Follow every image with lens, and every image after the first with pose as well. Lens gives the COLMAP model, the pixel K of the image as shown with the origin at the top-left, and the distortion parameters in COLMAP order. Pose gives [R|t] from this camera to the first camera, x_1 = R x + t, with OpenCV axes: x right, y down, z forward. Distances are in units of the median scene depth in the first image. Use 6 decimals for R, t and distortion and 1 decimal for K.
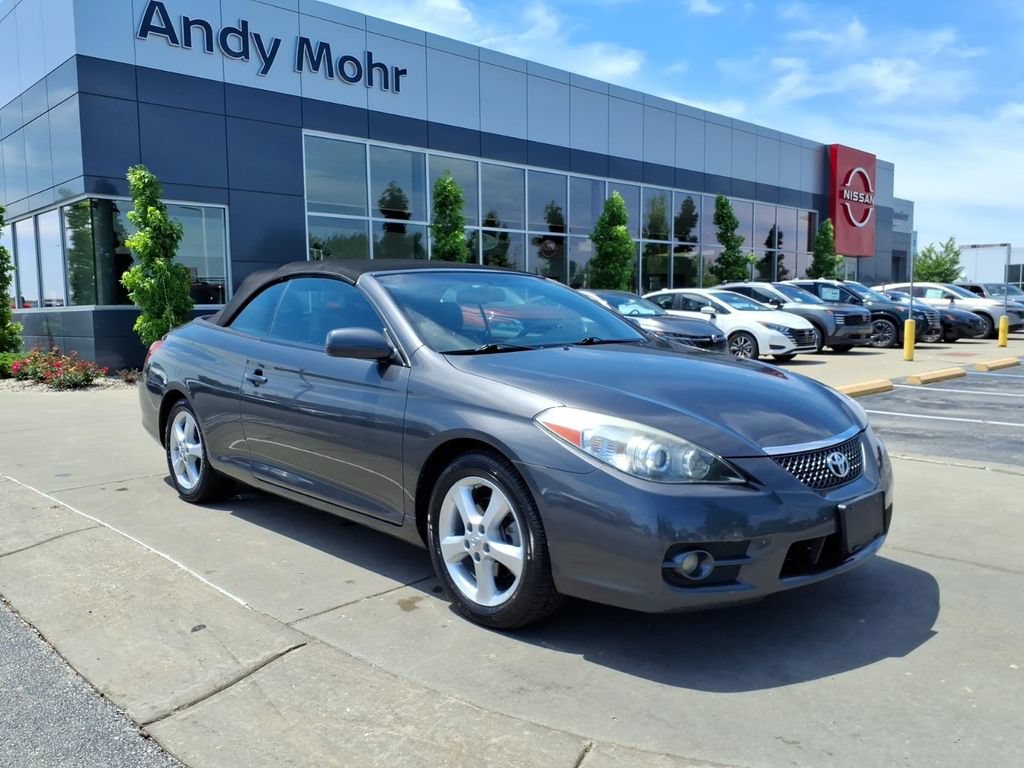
lens RADIAL K [[822.7, 0, 492.5], [0, 822.7, 389.4], [0, 0, 1]] dist [0.024123, -0.038213]
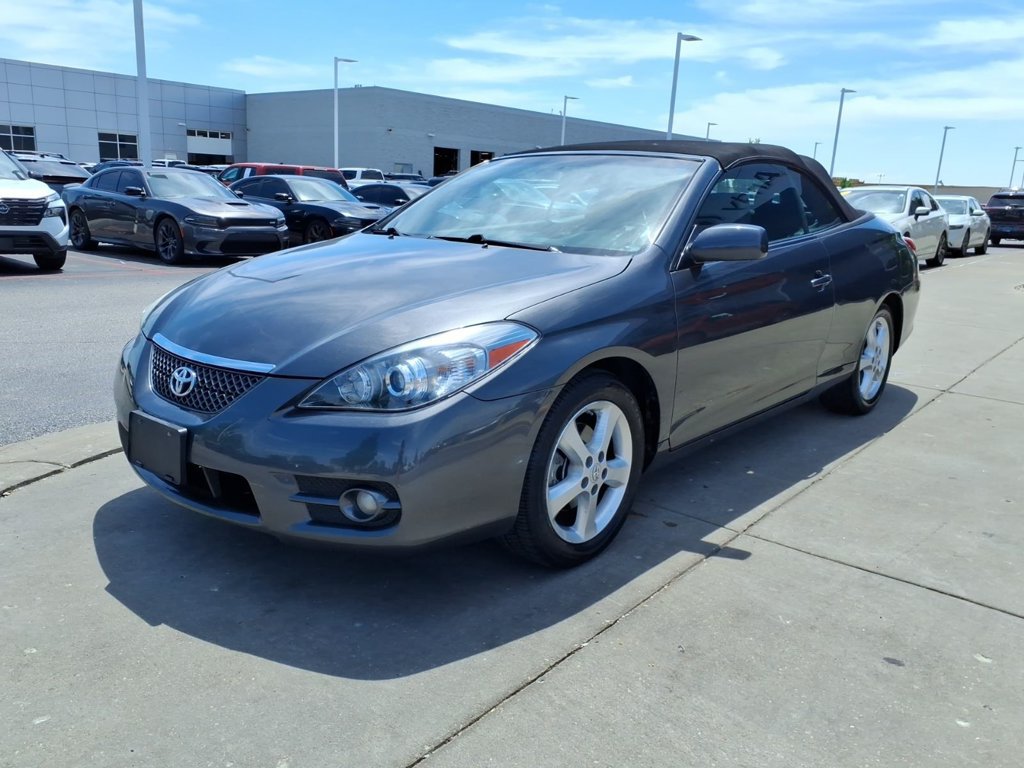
lens RADIAL K [[822.7, 0, 509.0], [0, 822.7, 389.2], [0, 0, 1]] dist [0.024123, -0.038213]
pose [[0.104737, 0.254993, -0.961254, 0.834418], [-0.132618, 0.961518, 0.240614, -0.098950], [0.985618, 0.102279, 0.134523, 0.796287]]
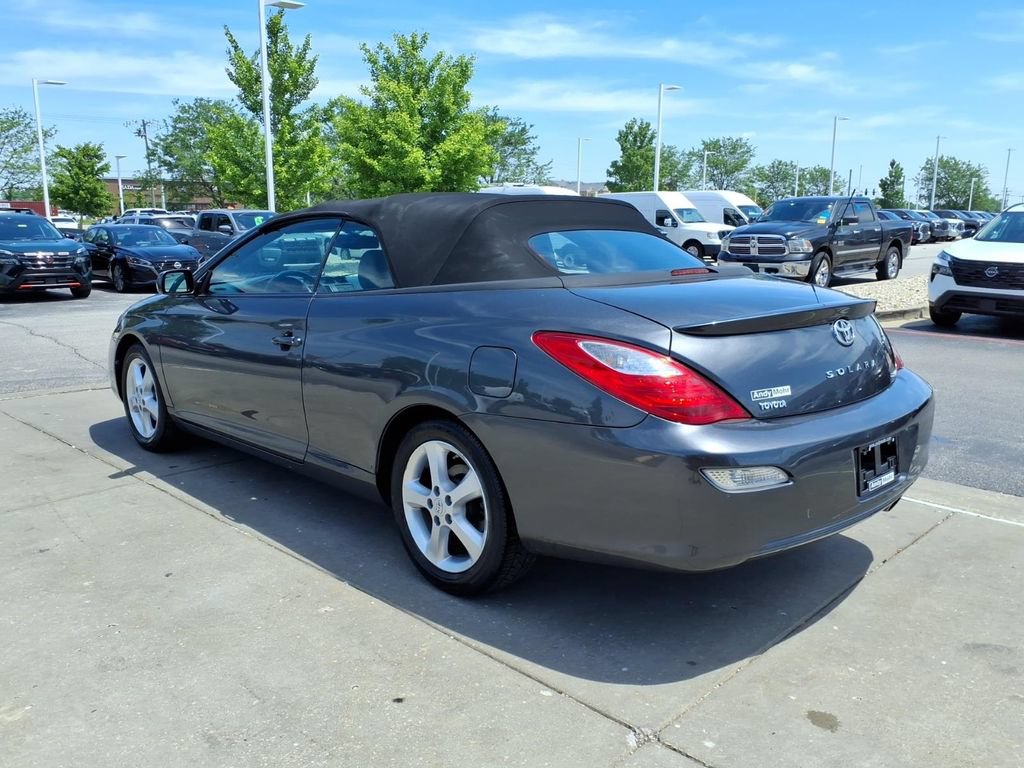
lens RADIAL K [[822.7, 0, 497.0], [0, 822.7, 389.0], [0, 0, 1]] dist [0.024123, -0.038213]
pose [[-0.999659, 0.022500, -0.013215, -0.171412], [0.017769, 0.957850, 0.286718, -0.224256], [0.019109, 0.286386, -0.957924, 1.996579]]
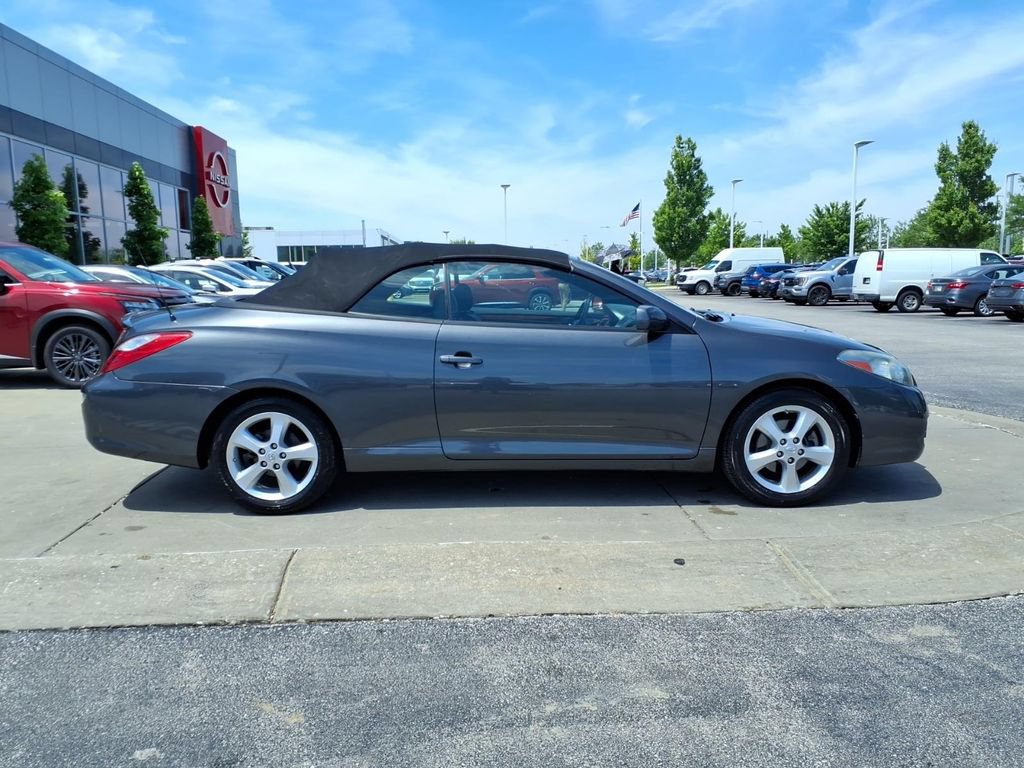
lens RADIAL K [[822.7, 0, 495.3], [0, 822.7, 361.6], [0, 0, 1]] dist [0.024123, -0.038213]
pose [[0.664056, -0.075026, 0.743909, -0.965603], [0.077879, 0.996481, 0.030979, -0.035757], [-0.743616, 0.037363, 0.667563, 0.279989]]
